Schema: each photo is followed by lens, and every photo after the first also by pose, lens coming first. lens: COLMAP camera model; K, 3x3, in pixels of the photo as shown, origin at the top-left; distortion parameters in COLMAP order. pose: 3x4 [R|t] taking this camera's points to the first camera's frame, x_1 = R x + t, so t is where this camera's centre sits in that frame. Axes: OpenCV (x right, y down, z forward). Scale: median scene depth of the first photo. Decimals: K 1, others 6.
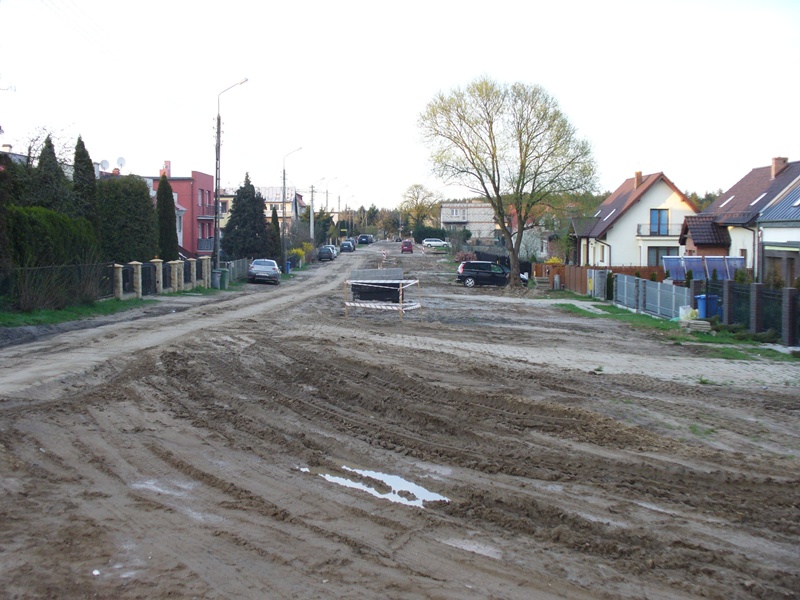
lens RADIAL K [[1120.9, 0, 400.5], [0, 1120.9, 300.2], [0, 0, 1]] dist [-0.201104, 0.000000]
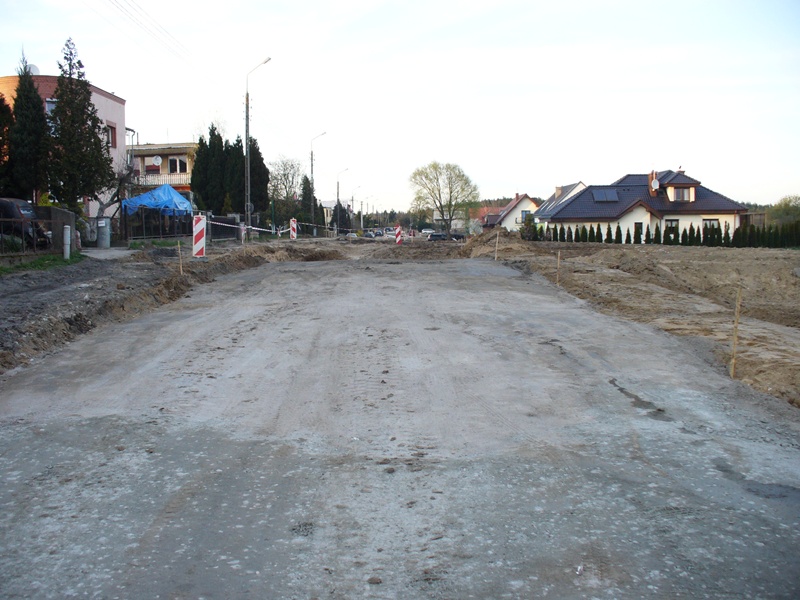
lens RADIAL K [[865.3, 0, 399.1], [0, 865.3, 297.9], [0, 0, 1]] dist [-0.007835, 0.000000]
pose [[0.999737, -0.013525, -0.018509, 0.017133], [0.013870, 0.999730, 0.018621, 0.051727], [0.018252, -0.018873, 0.999655, -0.678138]]
